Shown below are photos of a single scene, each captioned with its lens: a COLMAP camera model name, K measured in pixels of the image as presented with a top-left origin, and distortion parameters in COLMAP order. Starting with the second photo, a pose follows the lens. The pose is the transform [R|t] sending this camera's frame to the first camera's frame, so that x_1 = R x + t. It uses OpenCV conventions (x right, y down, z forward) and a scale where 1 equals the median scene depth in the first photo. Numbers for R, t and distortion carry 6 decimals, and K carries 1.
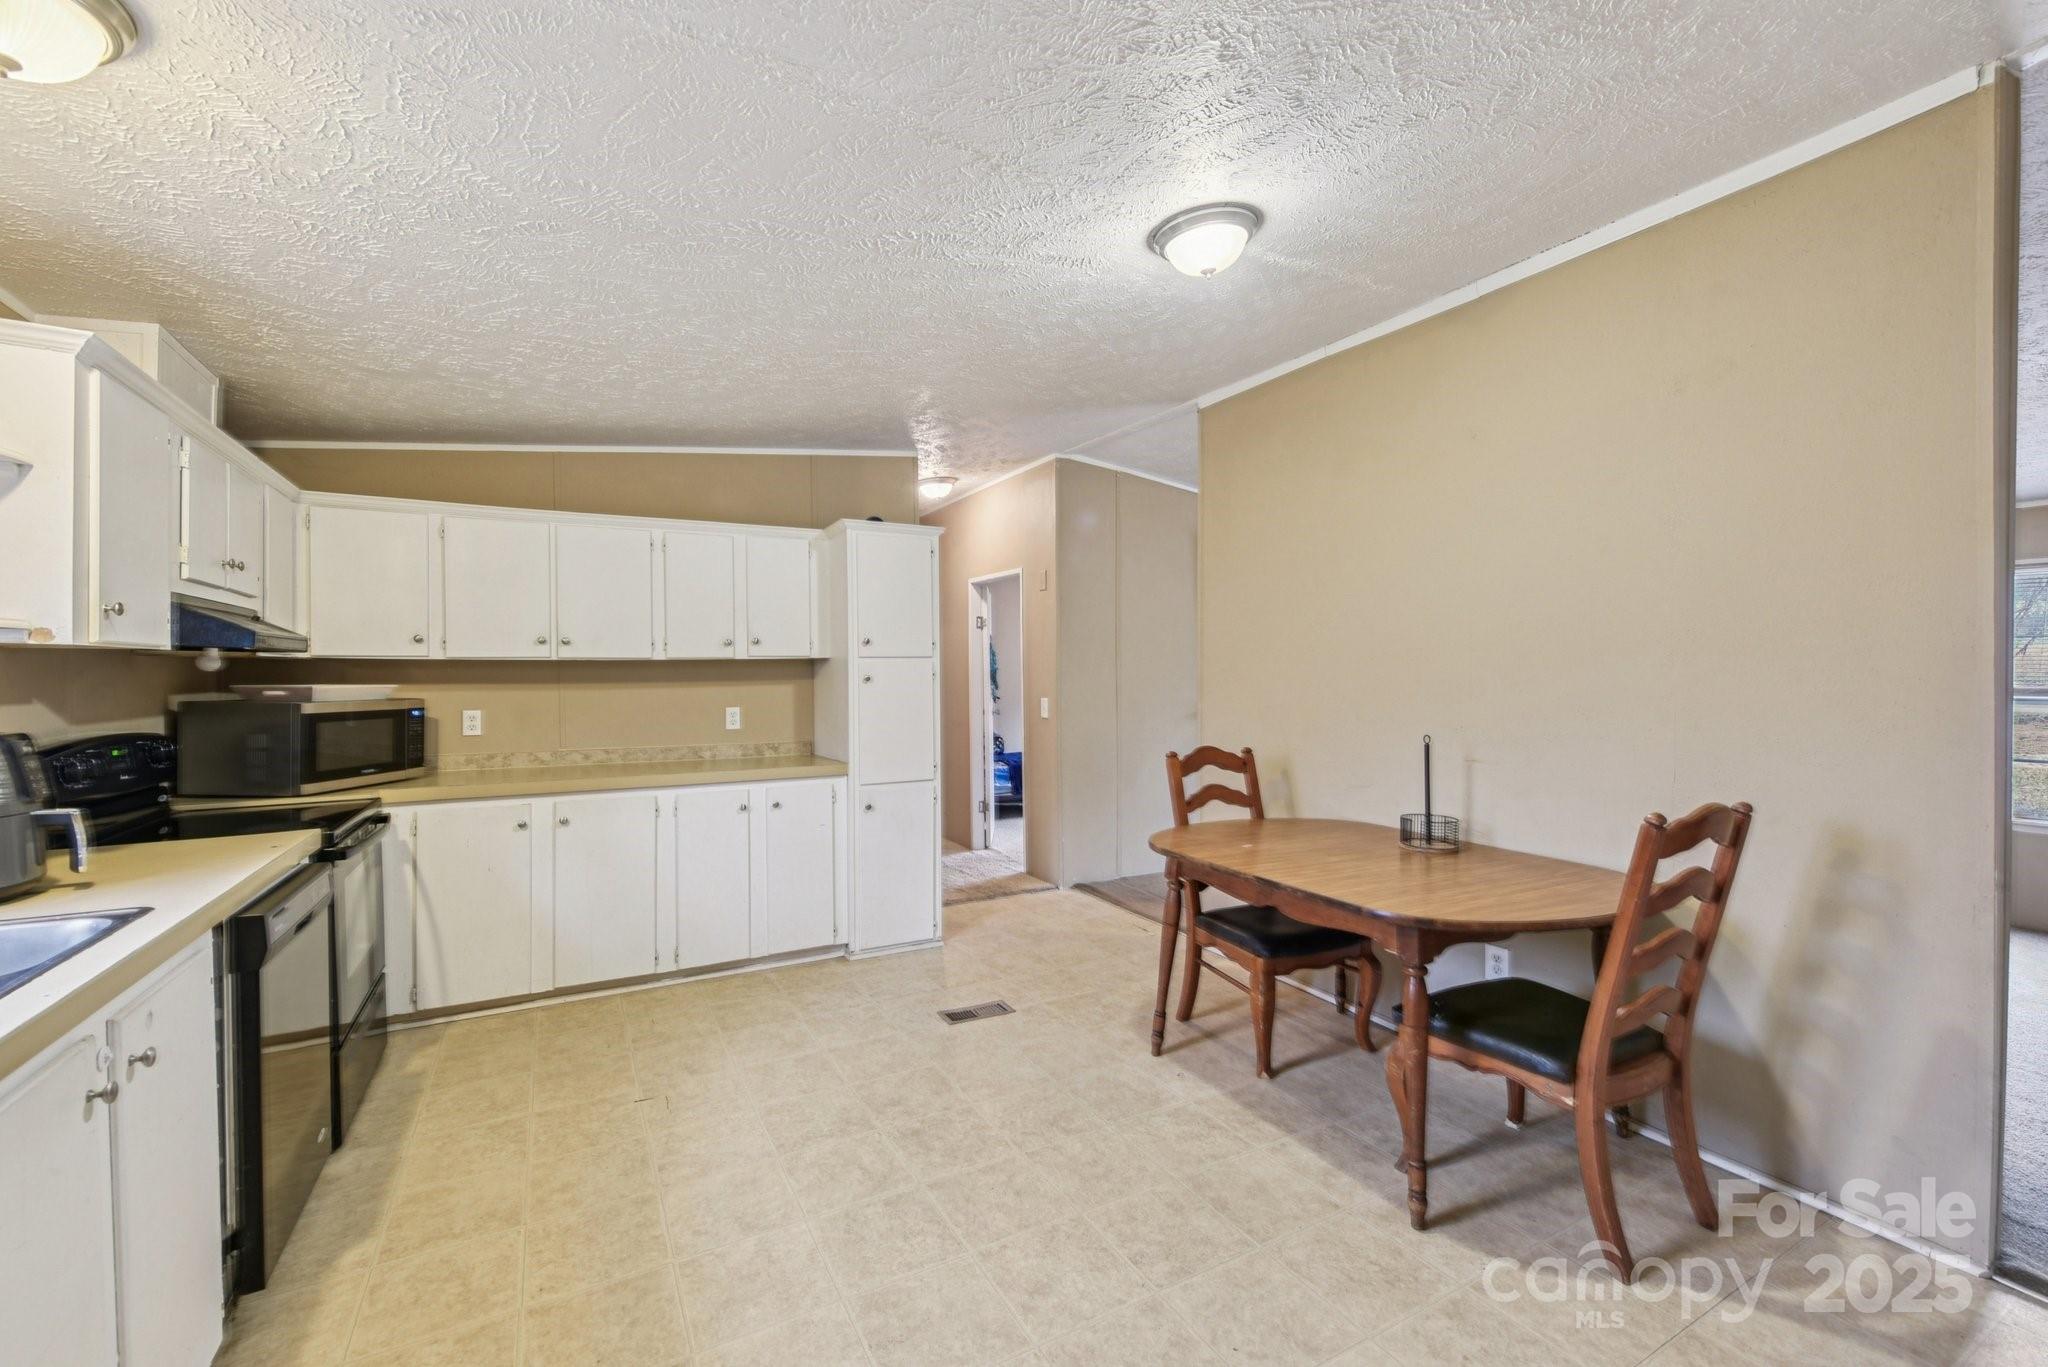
lens RADIAL K [[834.7, 0, 1002.1], [0, 834.7, 686.3], [0, 0, 1]] dist [0.008661, -0.000776]
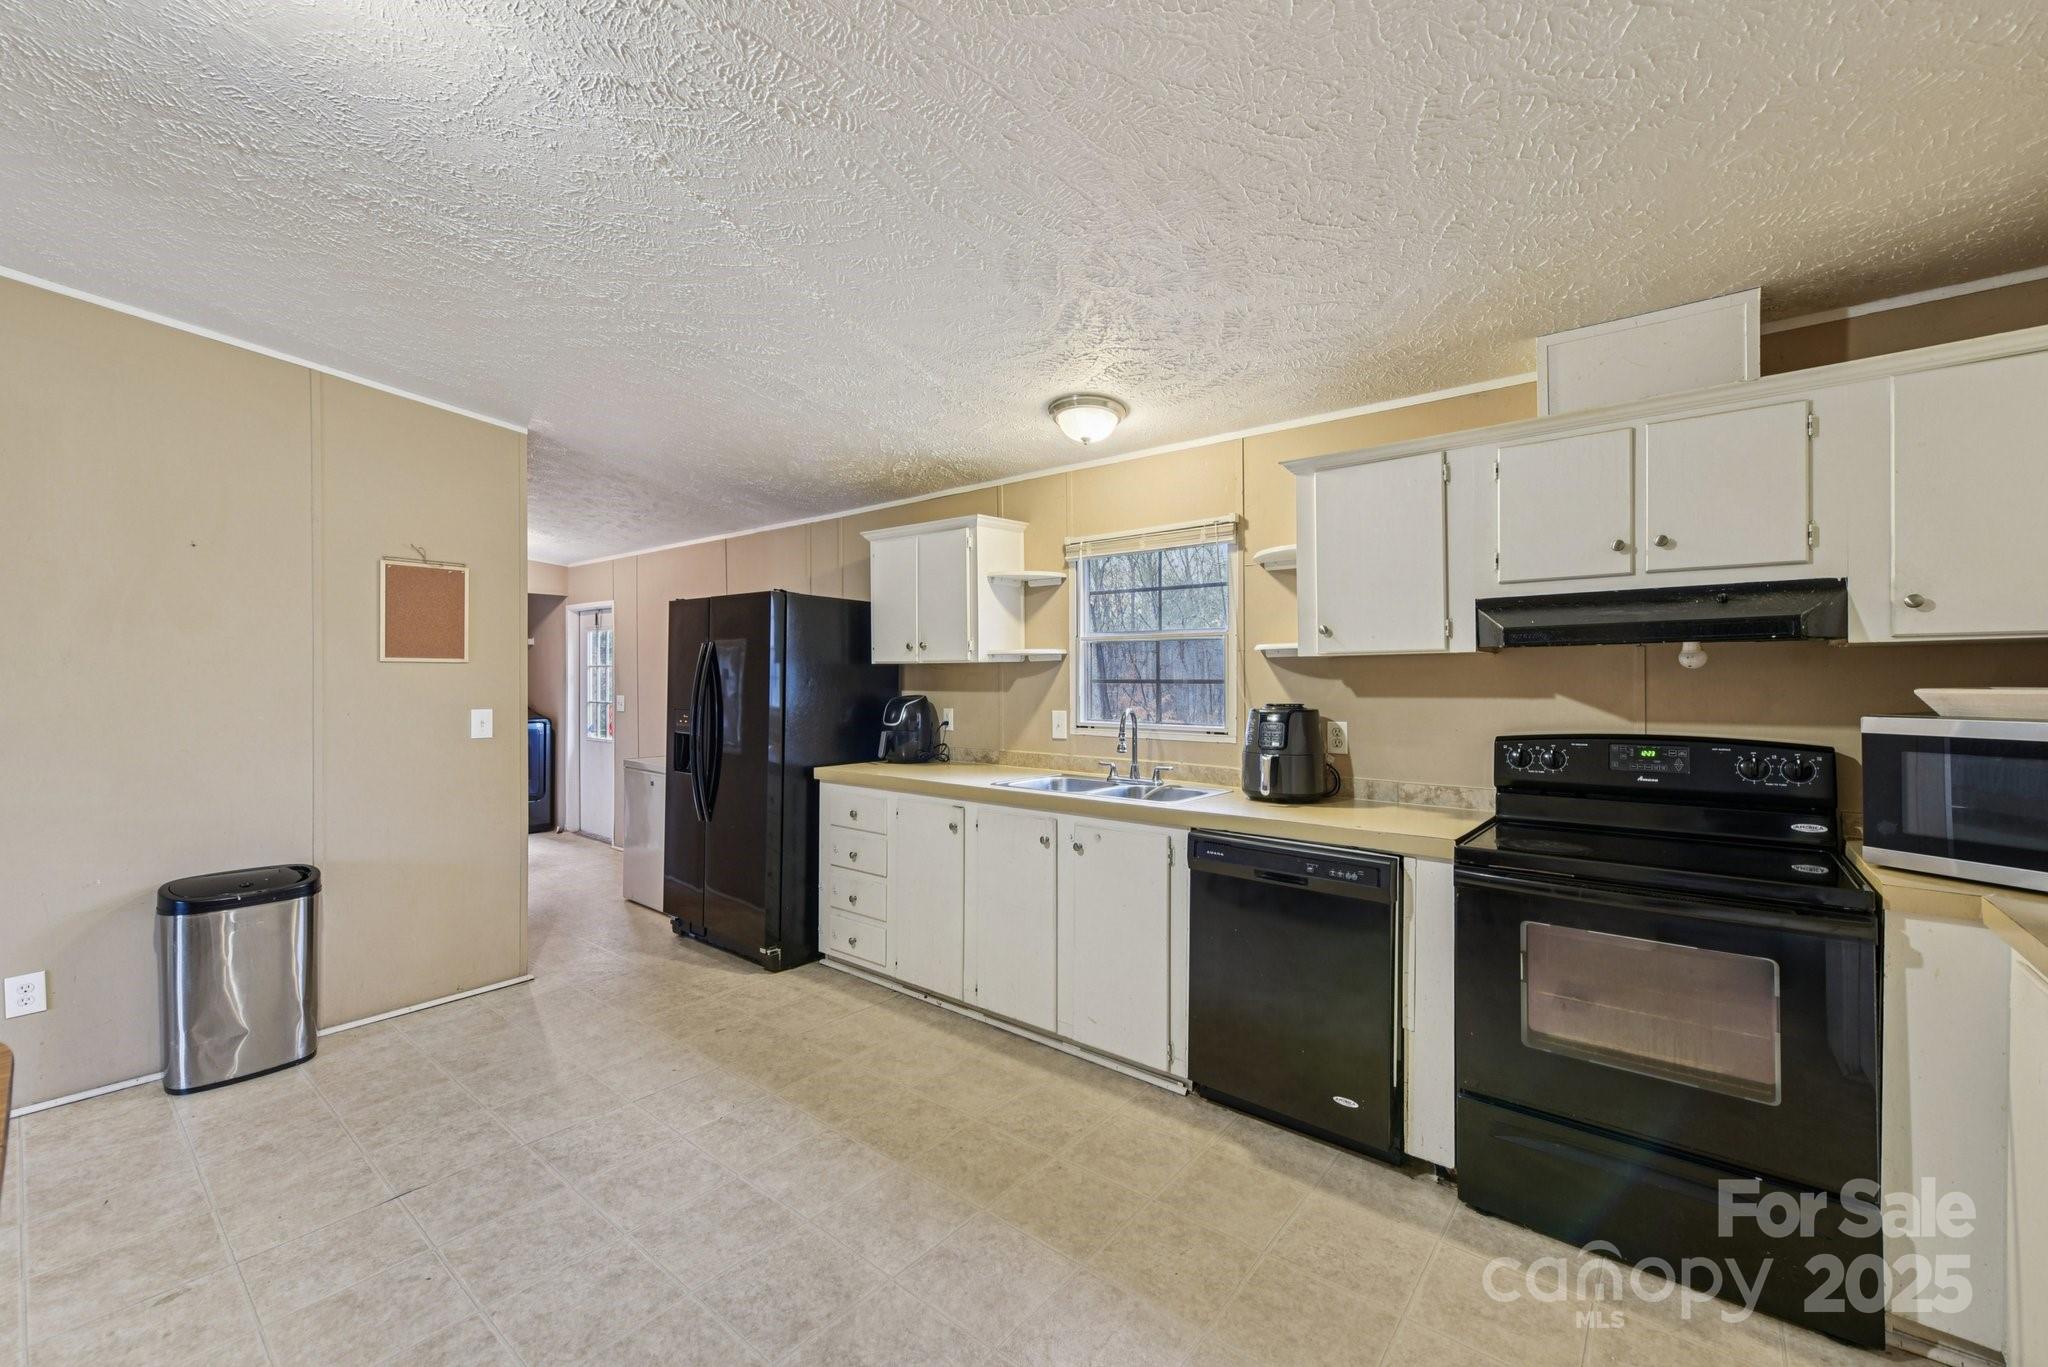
lens RADIAL K [[834.7, 0, 1029.6], [0, 834.7, 670.3], [0, 0, 1]] dist [0.008661, -0.000776]
pose [[-0.920792, 0.000166, -0.390055, -0.011733], [-0.000006, 1.000000, 0.000439, -0.012612], [0.390055, 0.000406, -0.920792, 1.175663]]
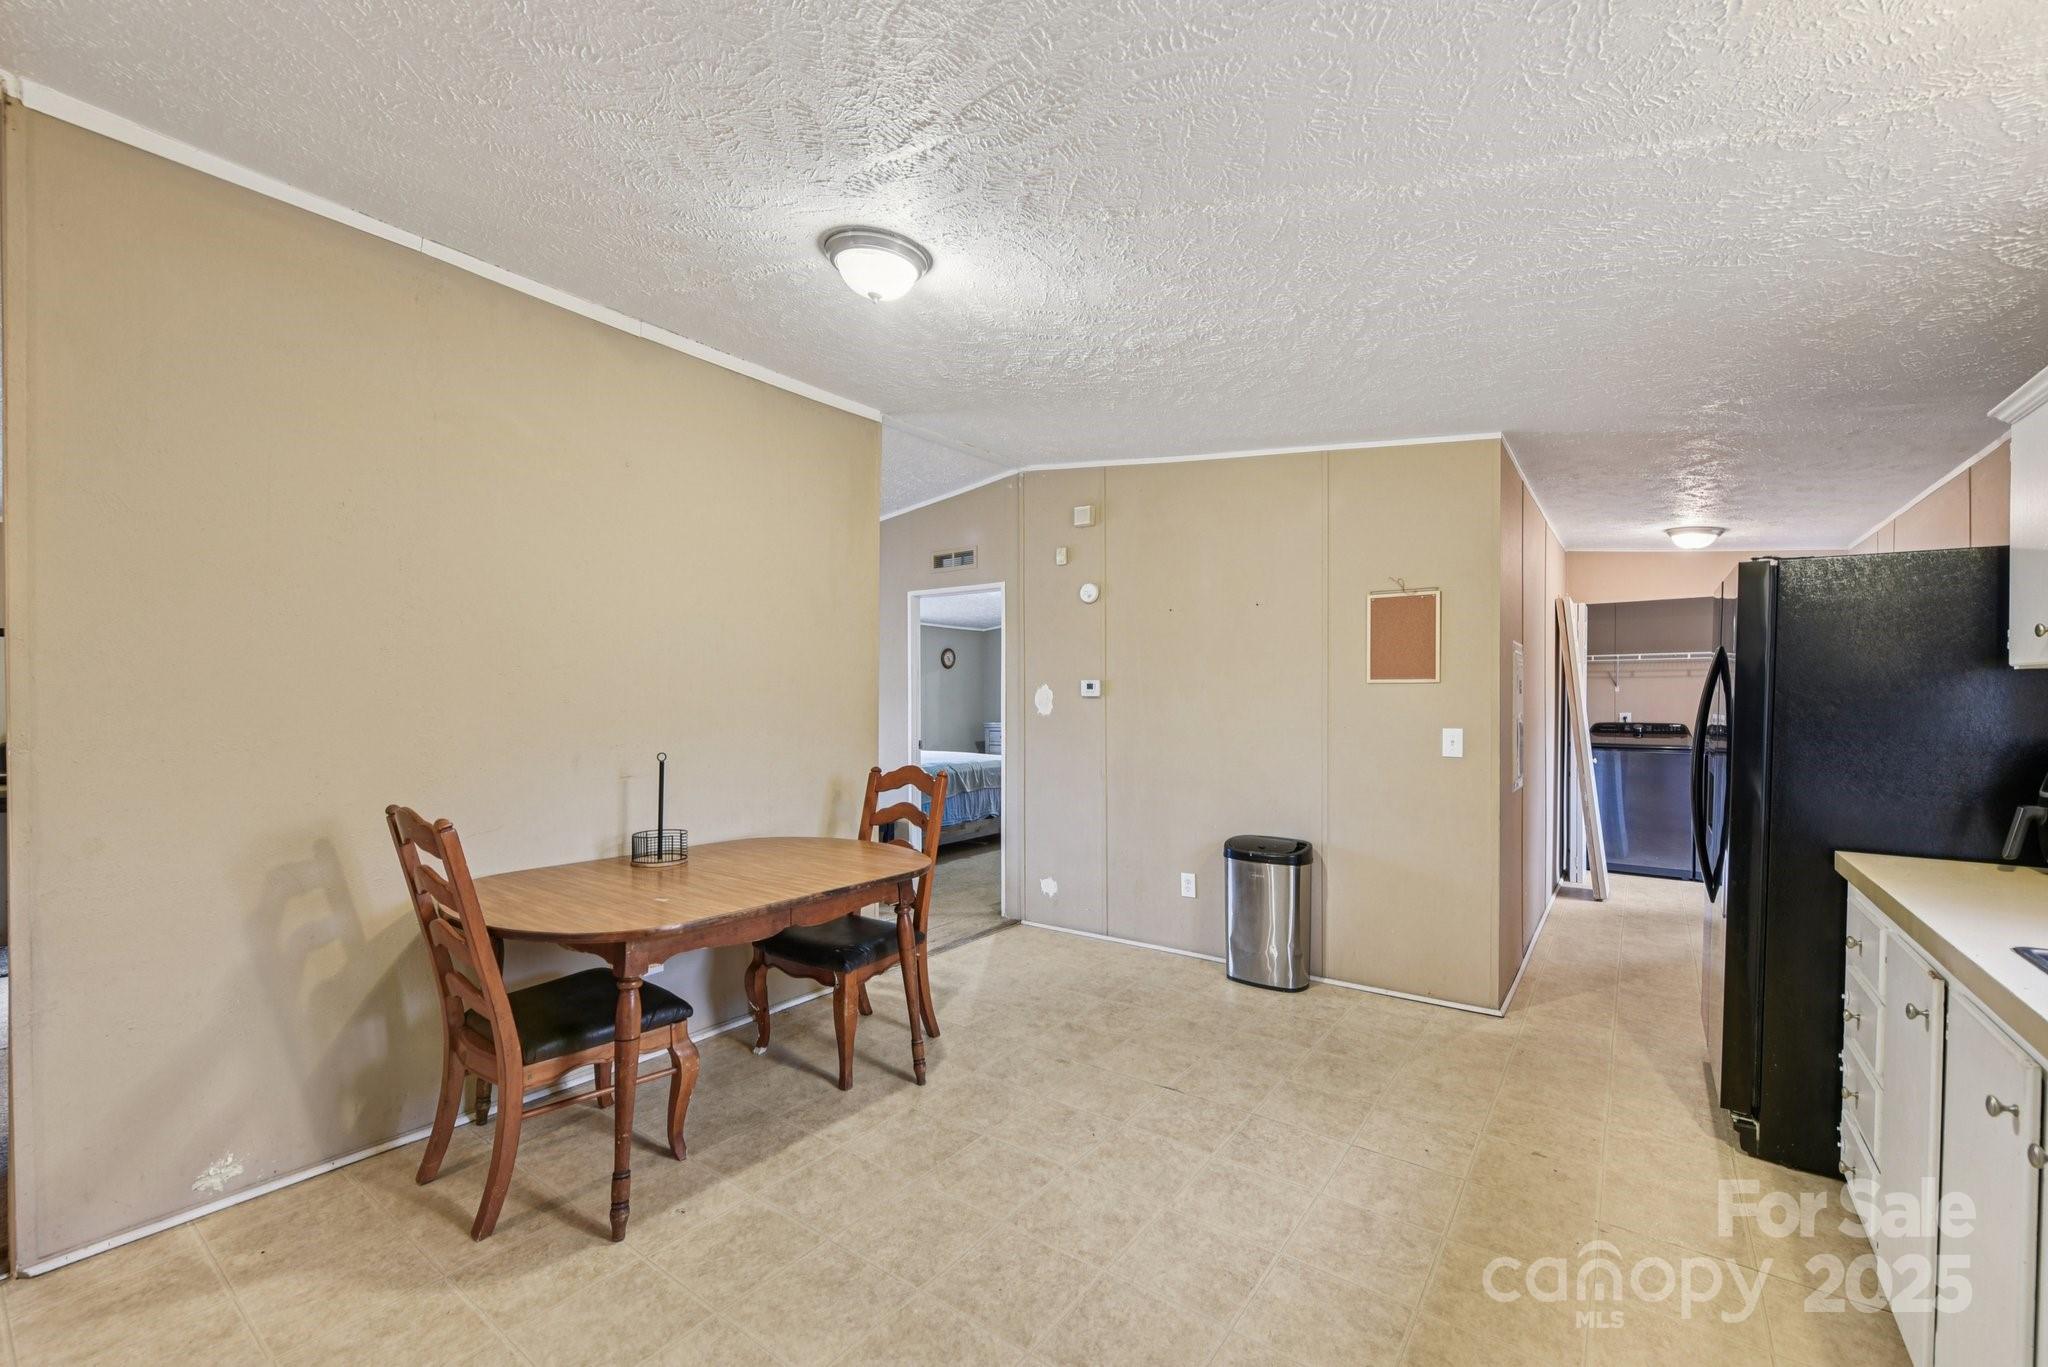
lens RADIAL K [[834.7, 0, 1020.6], [0, 834.7, 707.3], [0, 0, 1]] dist [0.008661, -0.000776]
pose [[-0.426346, -0.007568, 0.904529, -0.524241], [0.008292, 0.999890, 0.012274, -0.007322], [-0.904522, 0.012733, -0.426236, 0.882777]]
